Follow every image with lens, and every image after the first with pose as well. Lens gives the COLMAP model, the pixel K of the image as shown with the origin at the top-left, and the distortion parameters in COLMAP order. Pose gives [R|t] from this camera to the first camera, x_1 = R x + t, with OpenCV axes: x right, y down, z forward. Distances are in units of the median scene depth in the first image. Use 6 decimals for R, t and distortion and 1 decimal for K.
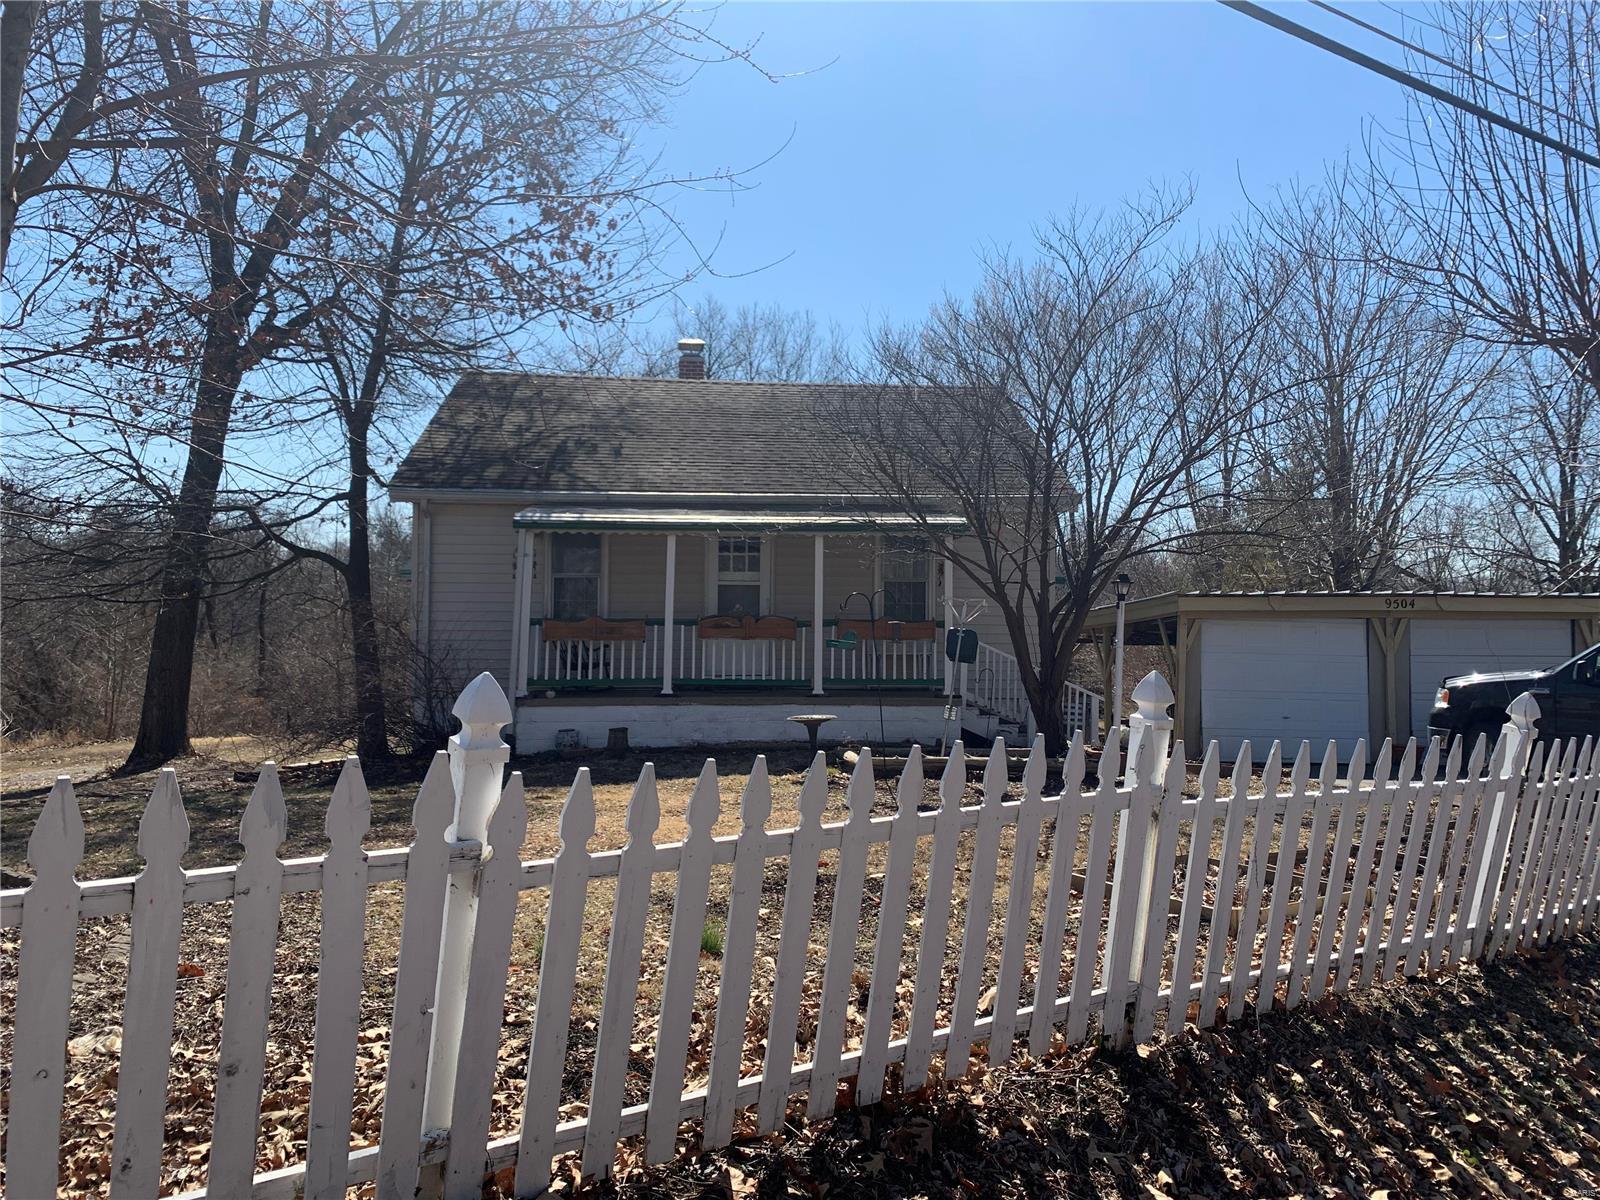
lens RADIAL K [[1225.1, 0, 805.2], [0, 1225.1, 590.7], [0, 0, 1]] dist [0.004626, 0.012050]
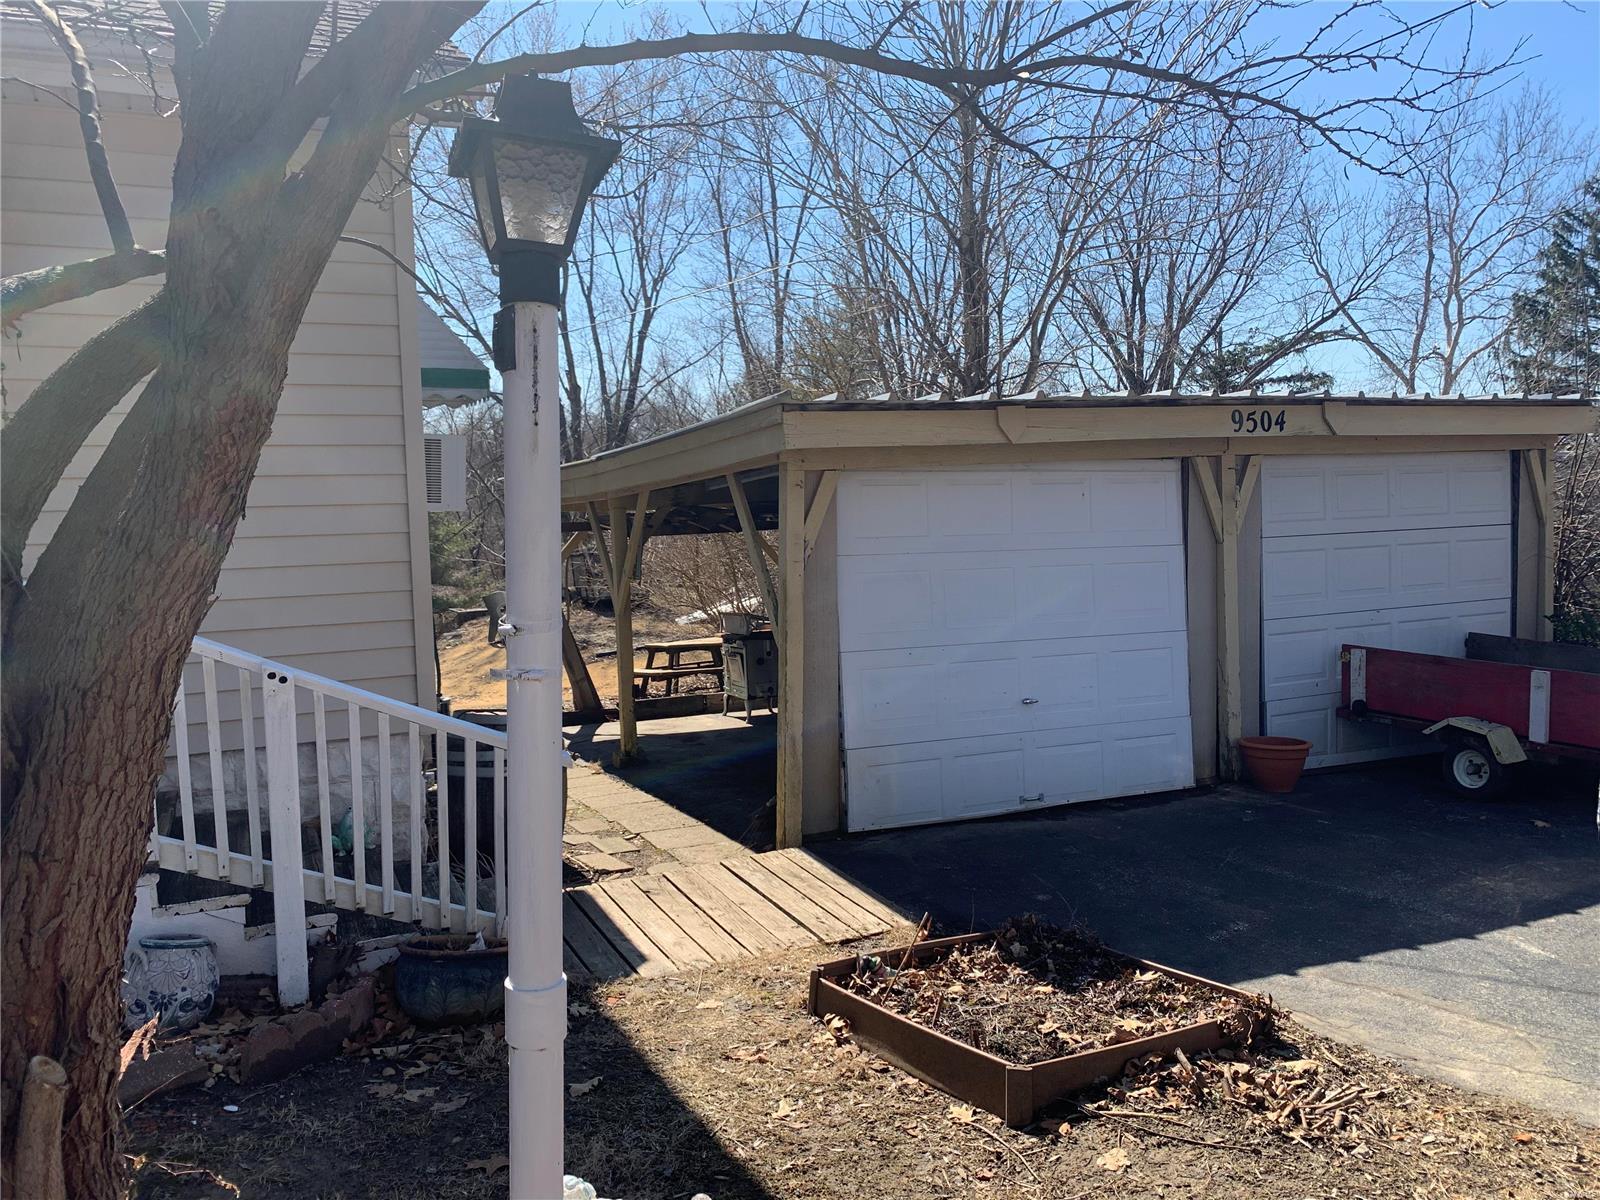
lens RADIAL K [[1225.1, 0, 805.2], [0, 1225.1, 590.7], [0, 0, 1]] dist [0.004626, 0.012050]
pose [[0.933972, -0.064766, 0.351428, 0.194476], [0.026197, 0.993202, 0.113420, 0.018434], [-0.356385, -0.096724, 0.929319, 0.712441]]
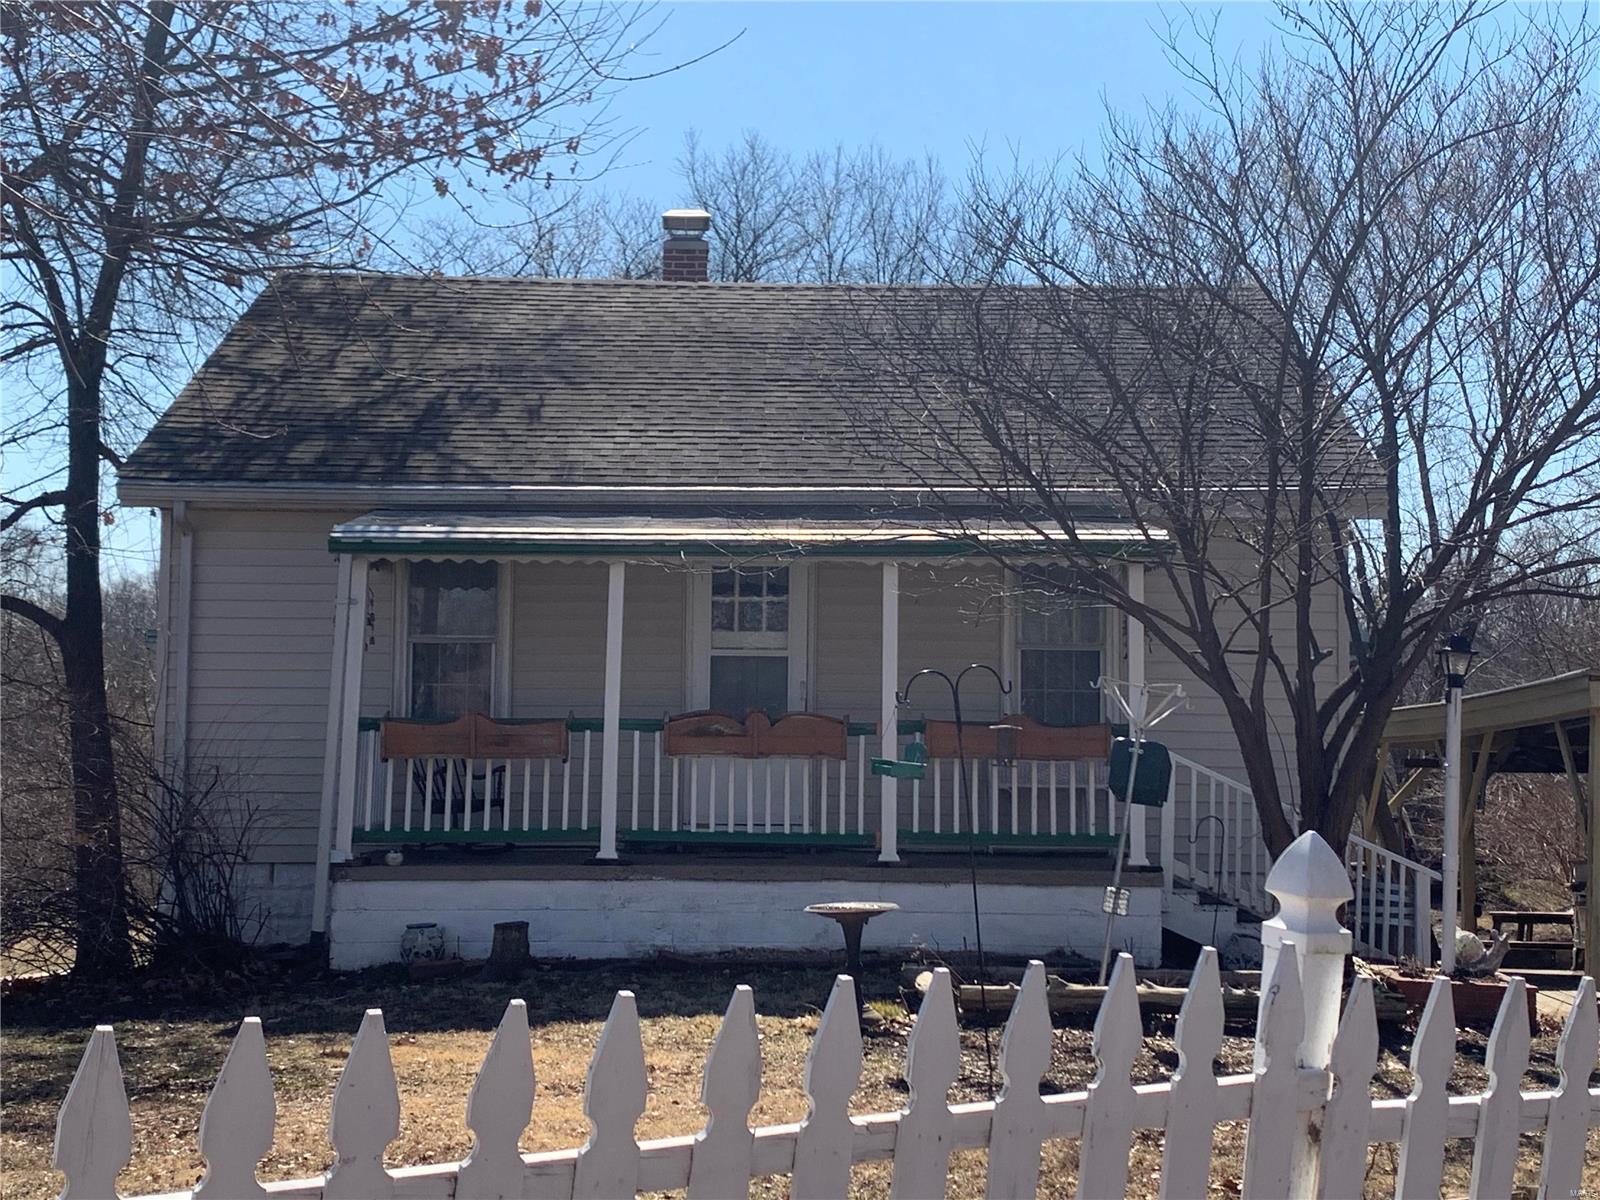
lens RADIAL K [[2220.9, 0, 774.1], [0, 2220.9, 545.5], [0, 0, 1]] dist [0.043595, 0.020259]
pose [[0.996608, -0.003836, -0.082207, 0.040649], [-0.000695, 0.998485, -0.055022, 0.000338], [0.082293, 0.054893, 0.995095, 0.025768]]
